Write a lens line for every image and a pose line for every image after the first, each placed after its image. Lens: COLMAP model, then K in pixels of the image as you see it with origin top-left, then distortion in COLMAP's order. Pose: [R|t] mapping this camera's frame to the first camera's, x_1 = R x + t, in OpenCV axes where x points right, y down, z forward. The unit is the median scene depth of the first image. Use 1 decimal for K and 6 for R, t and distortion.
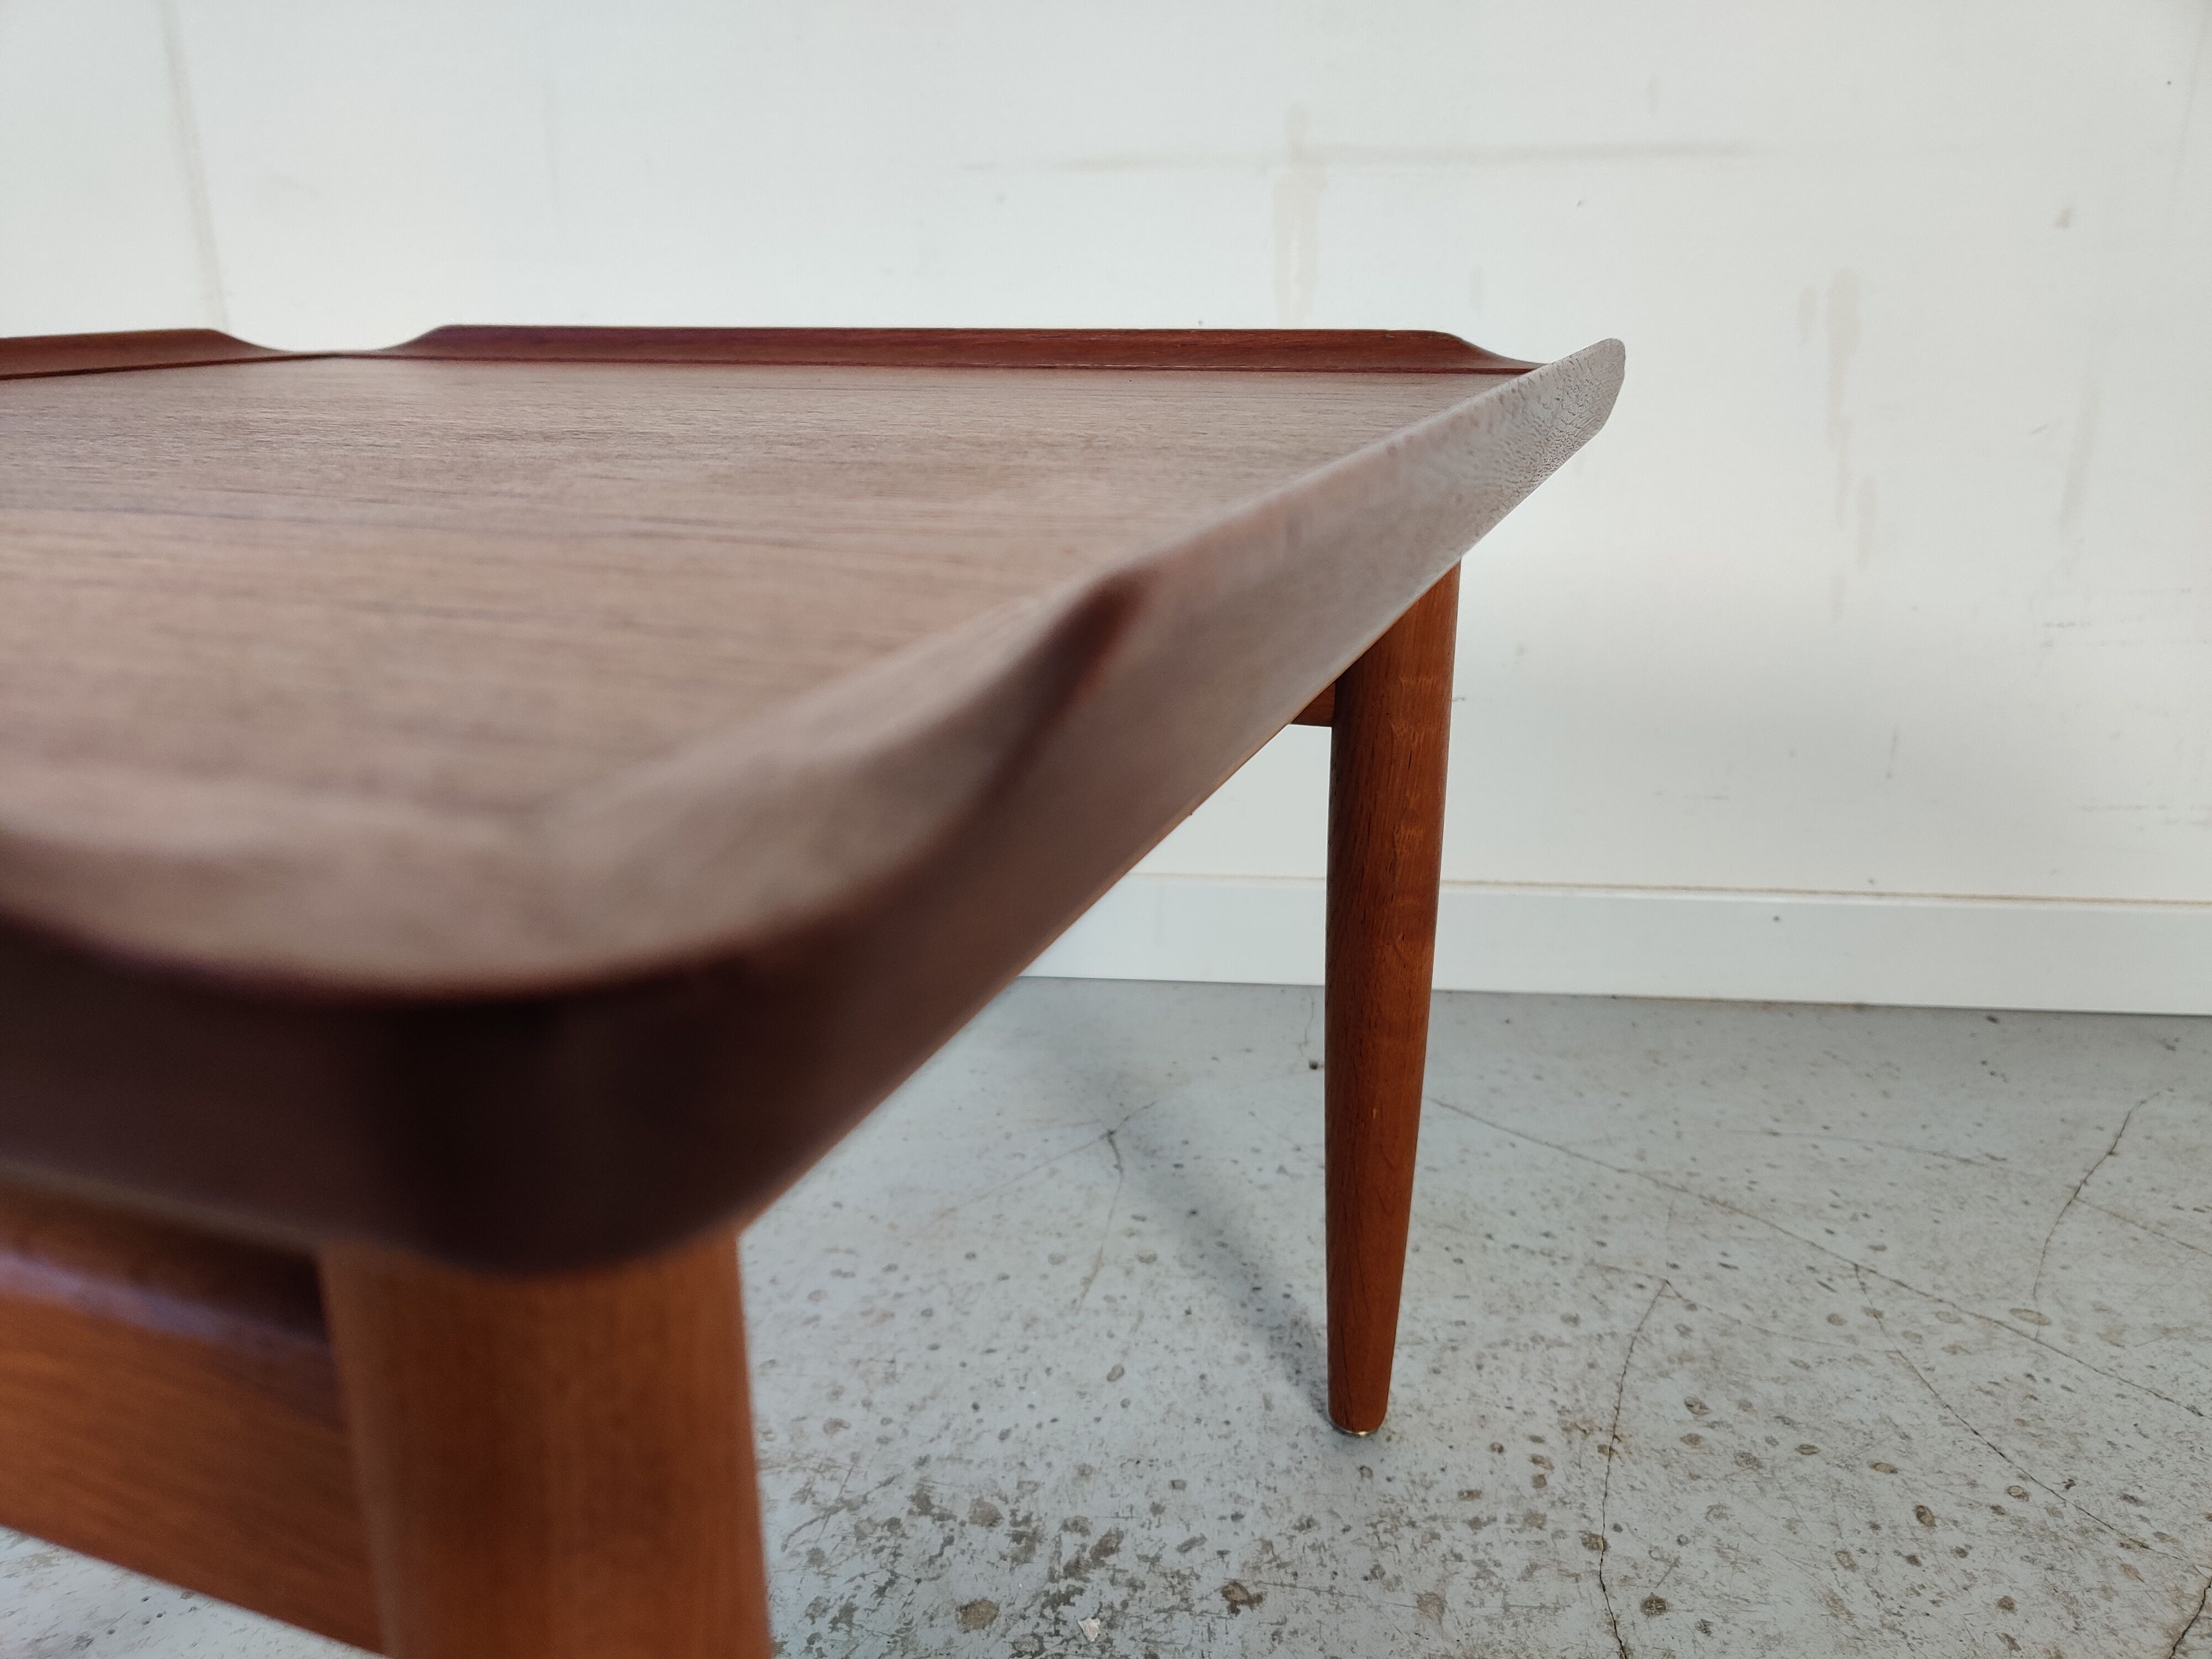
lens RADIAL K [[1701.6, 0, 1092.6], [0, 1701.6, 834.3], [0, 0, 1]] dist [0.048576, -0.049389]
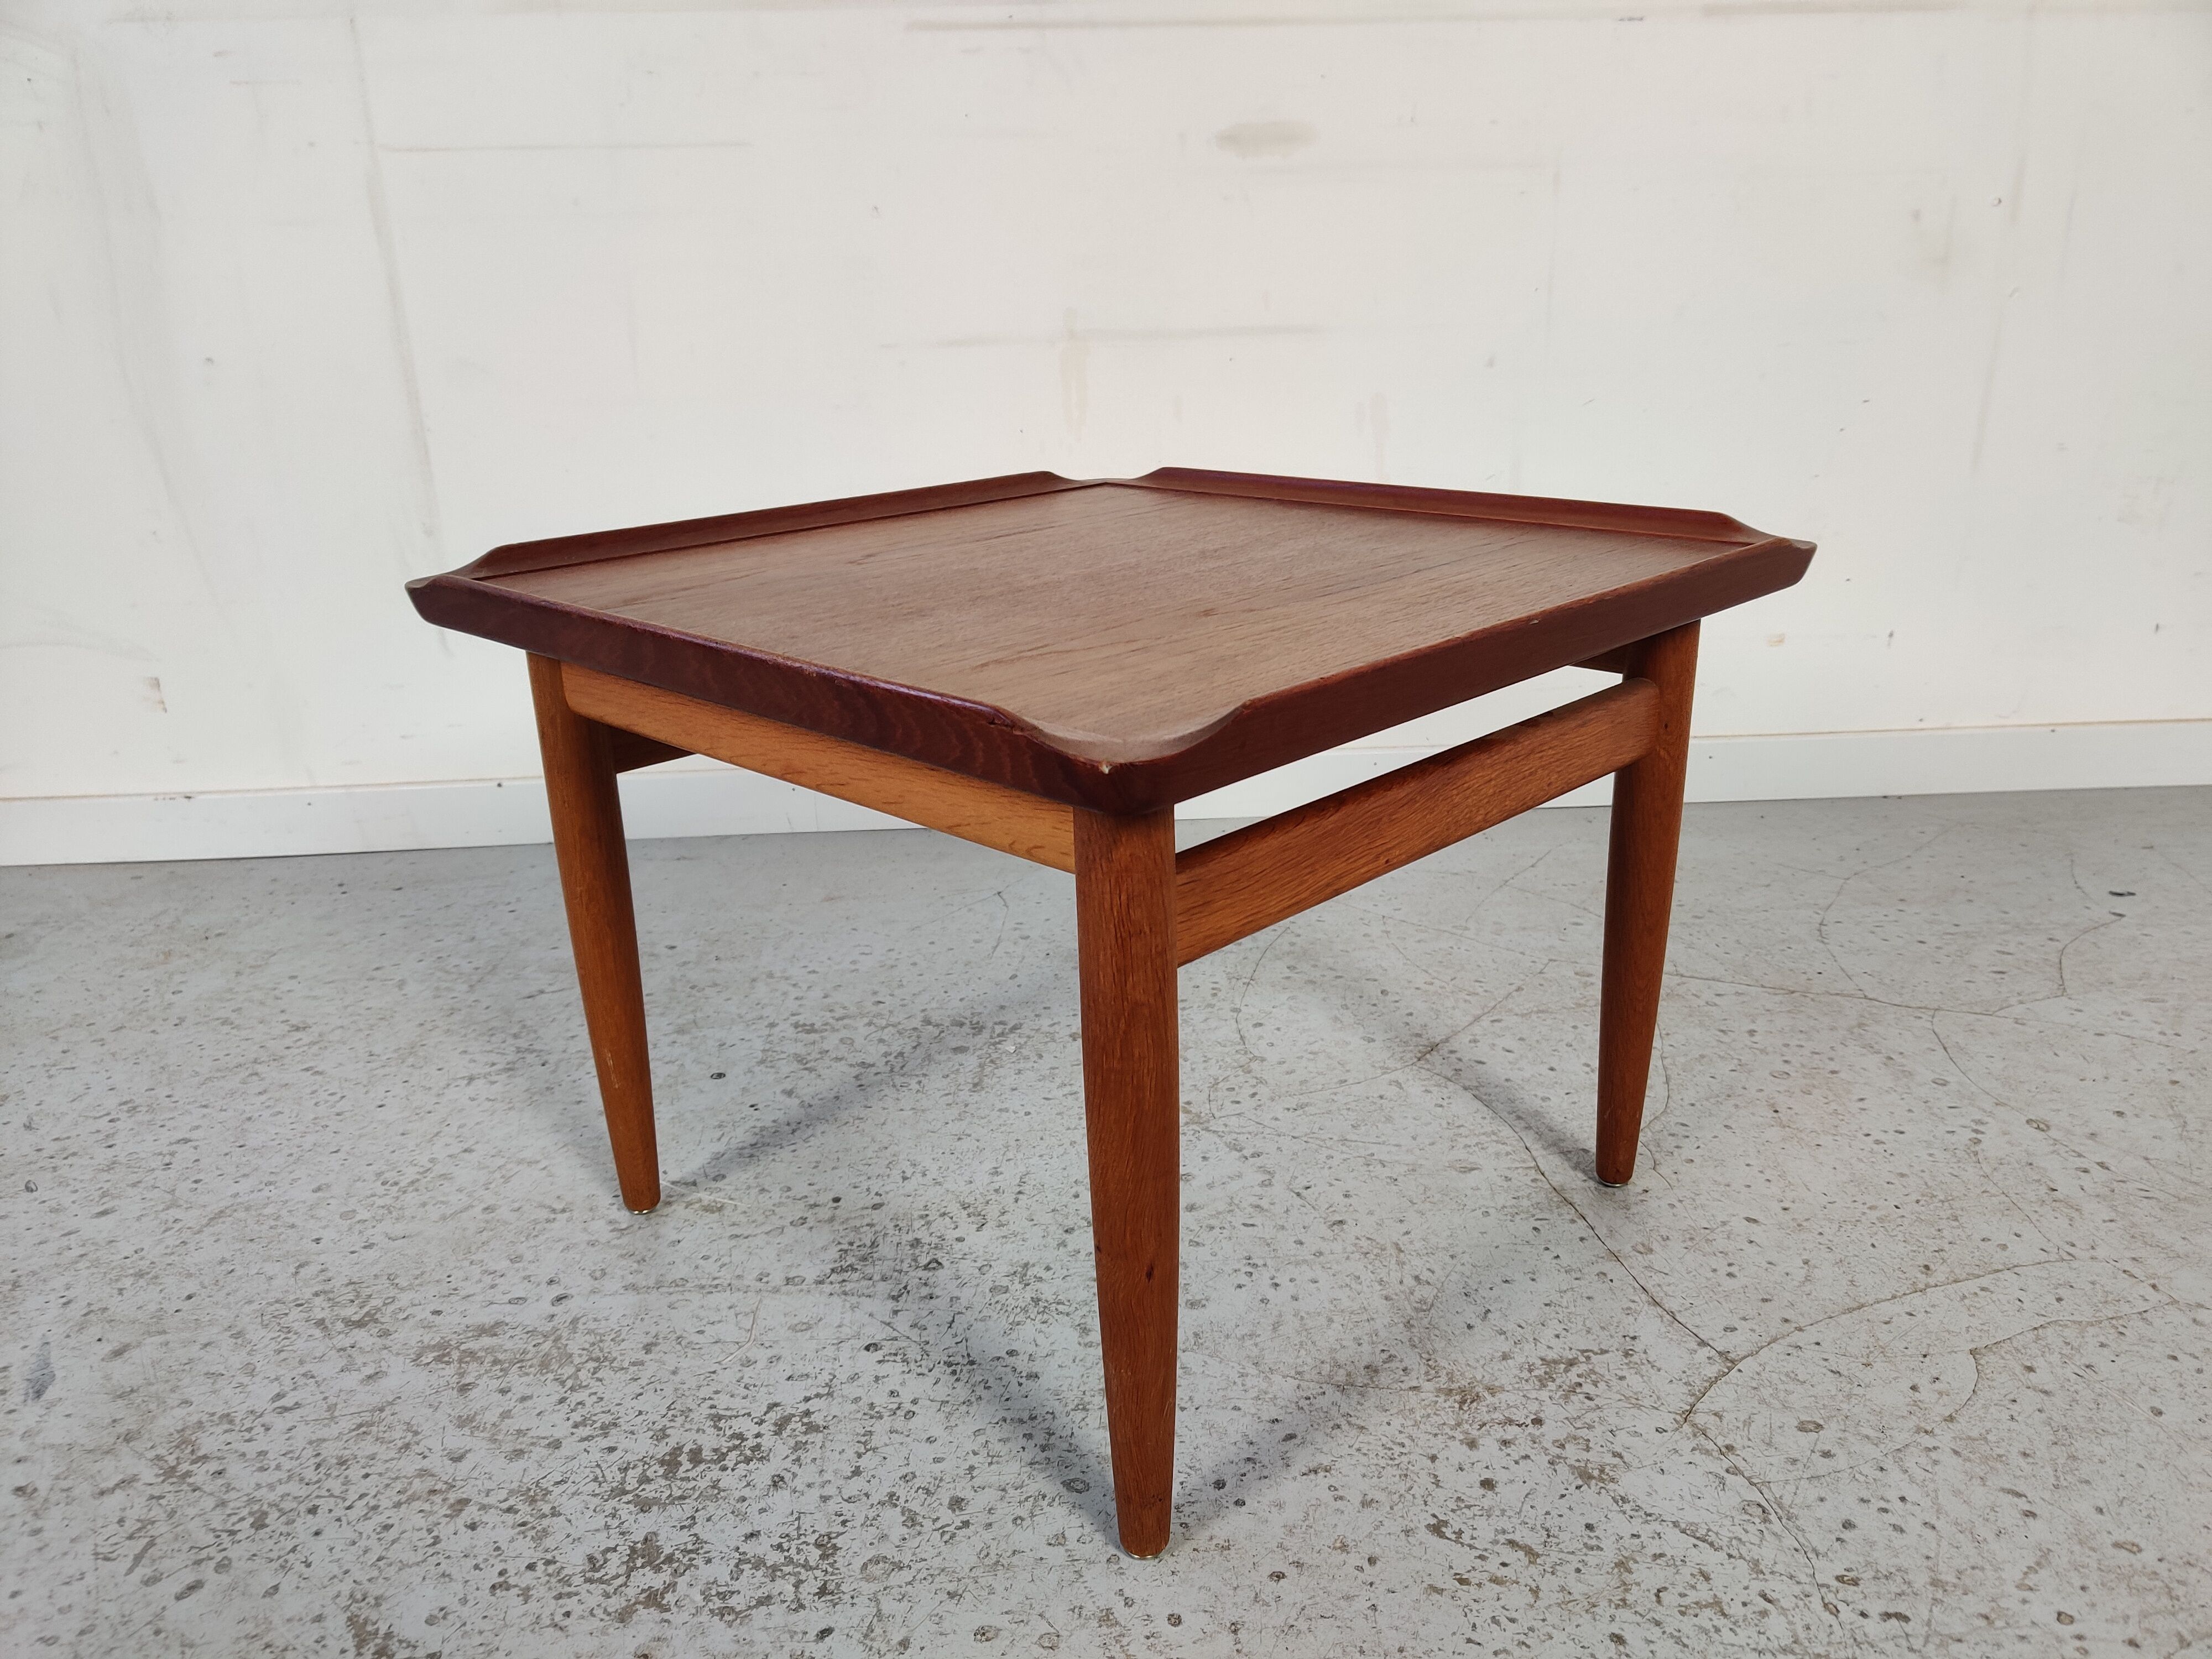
lens RADIAL K [[1701.6, 0, 1101.7], [0, 1701.6, 884.4], [0, 0, 1]] dist [0.048576, -0.049389]
pose [[0.993434, -0.059386, 0.097788, -0.076226], [0.056877, 0.997981, 0.028251, 0.163152], [-0.099268, -0.022504, 0.994806, -1.053654]]
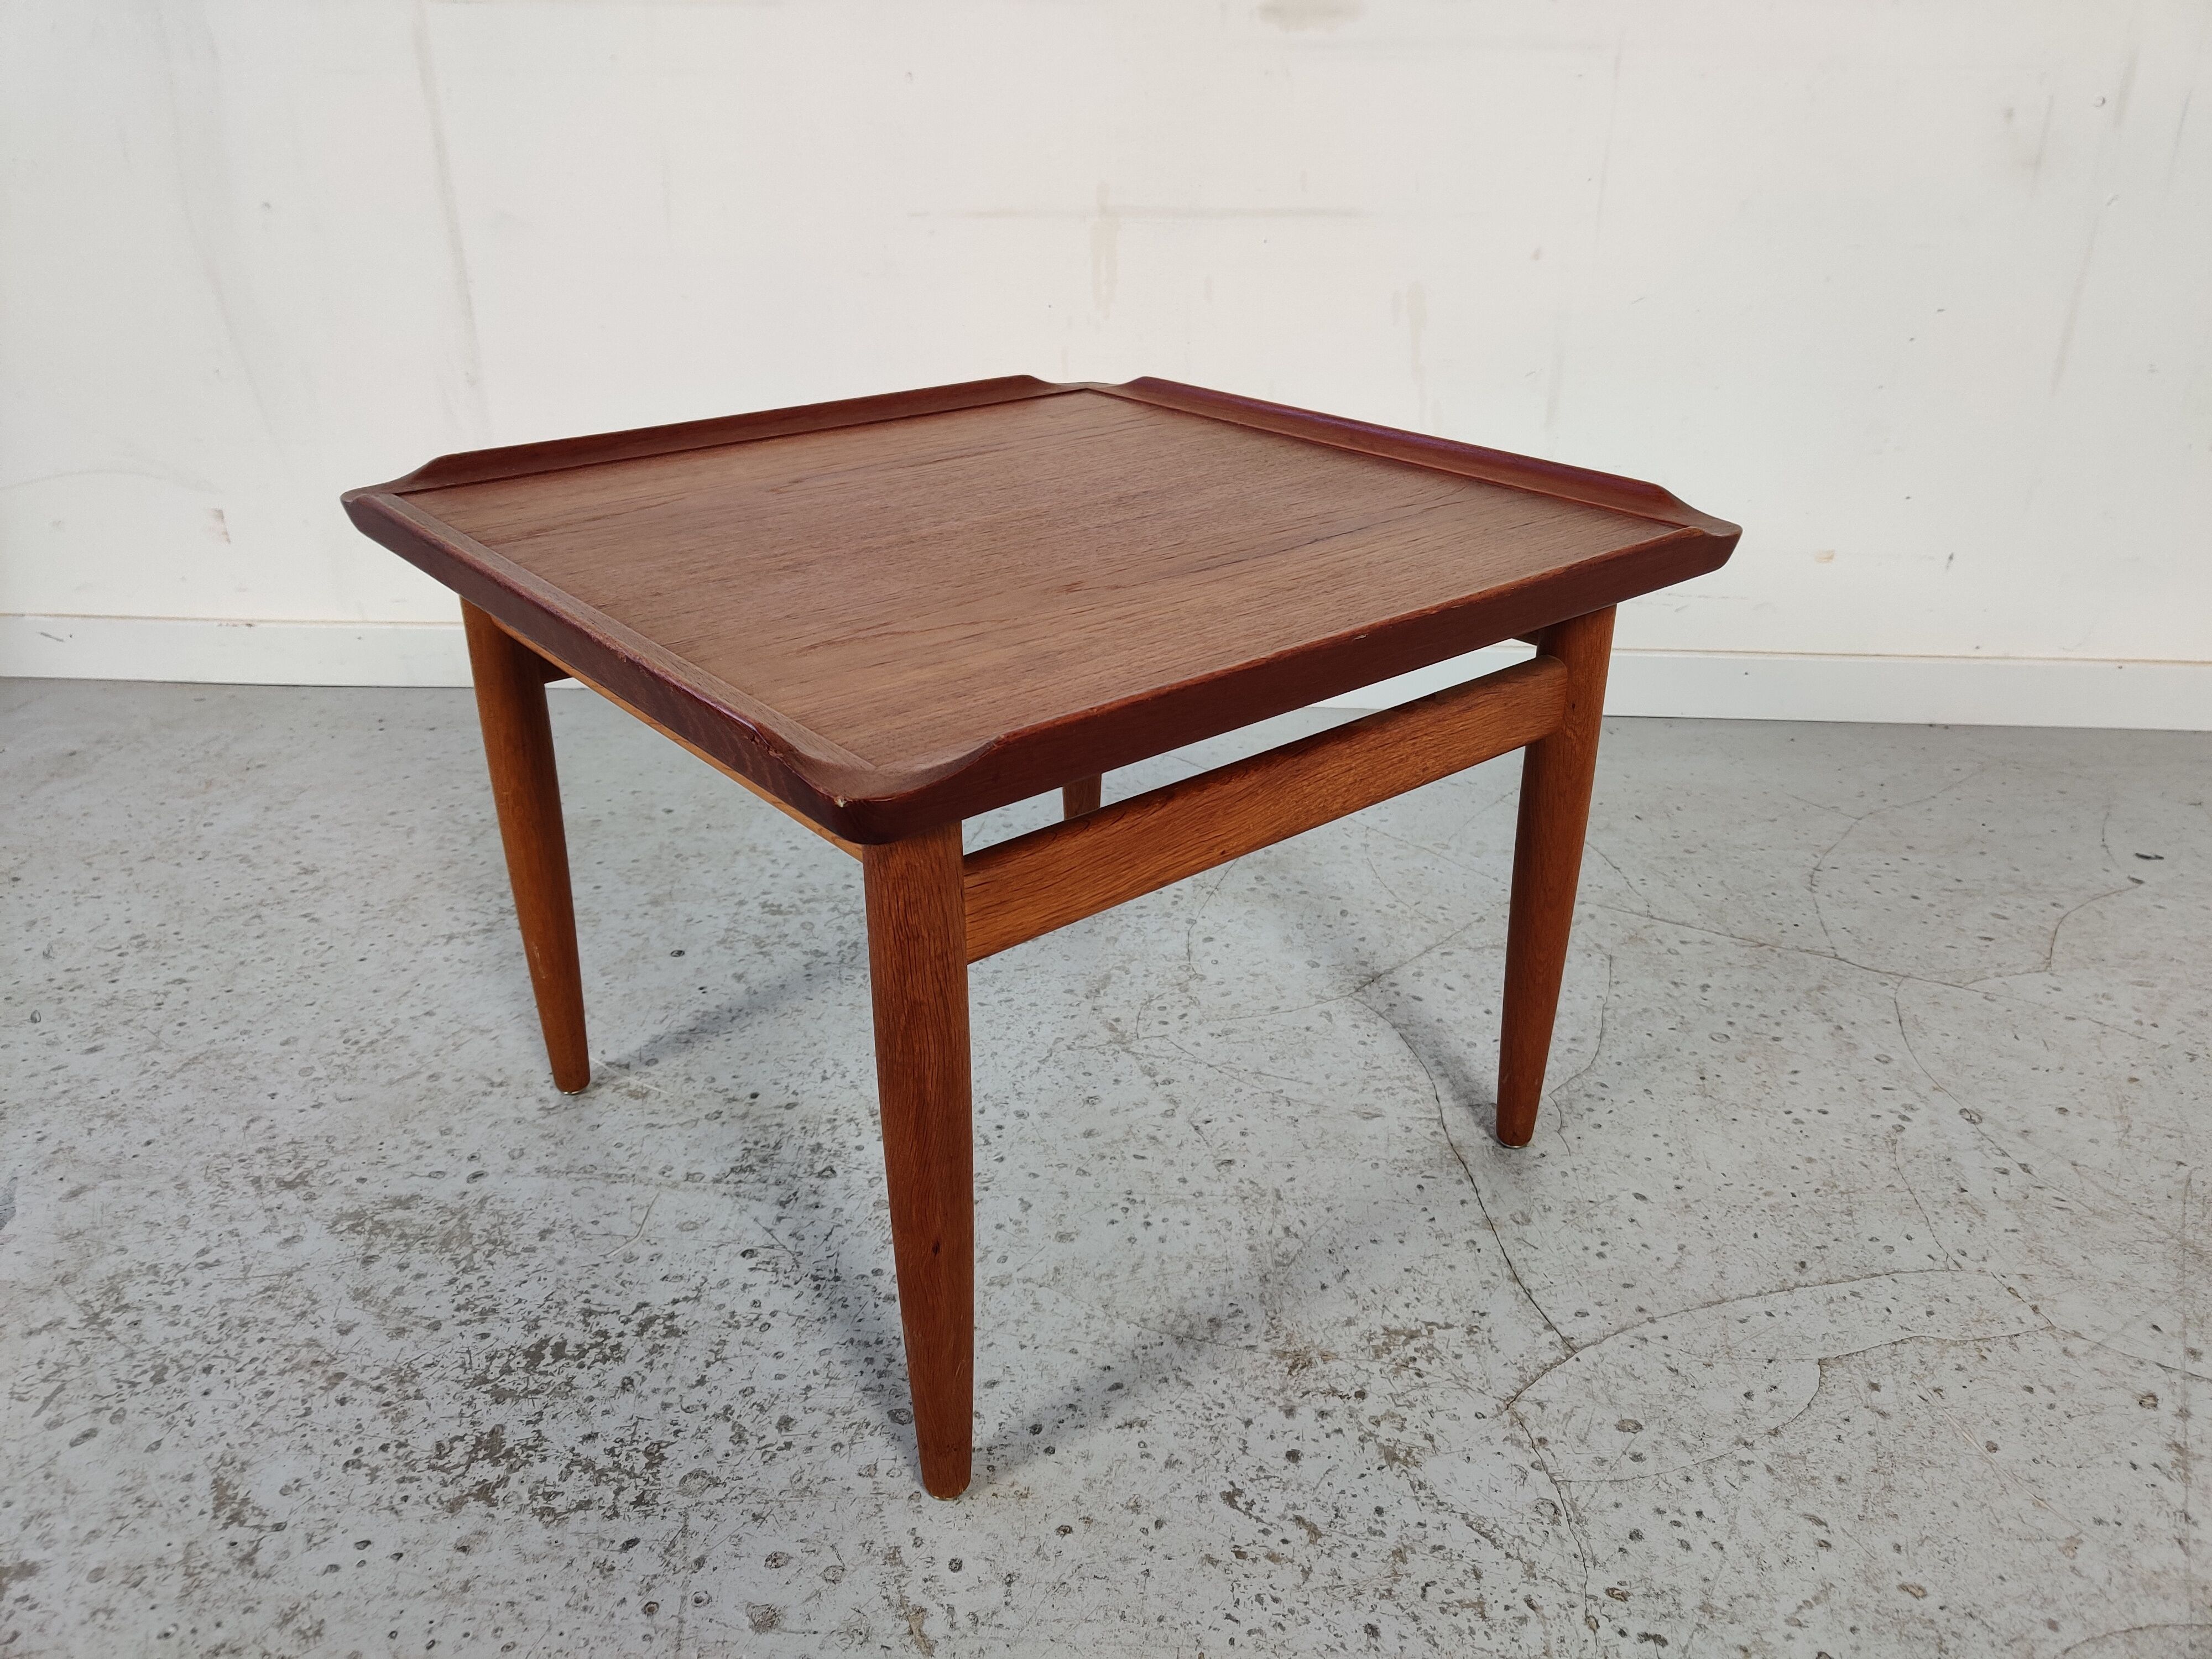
lens RADIAL K [[1701.6, 0, 1093.6], [0, 1701.6, 812.4], [0, 0, 1]] dist [0.048576, -0.049389]
pose [[0.999986, 0.001018, 0.005204, 0.140399], [-0.001539, 0.994884, 0.101017, 0.044429], [-0.005074, -0.101023, 0.994871, -1.073673]]
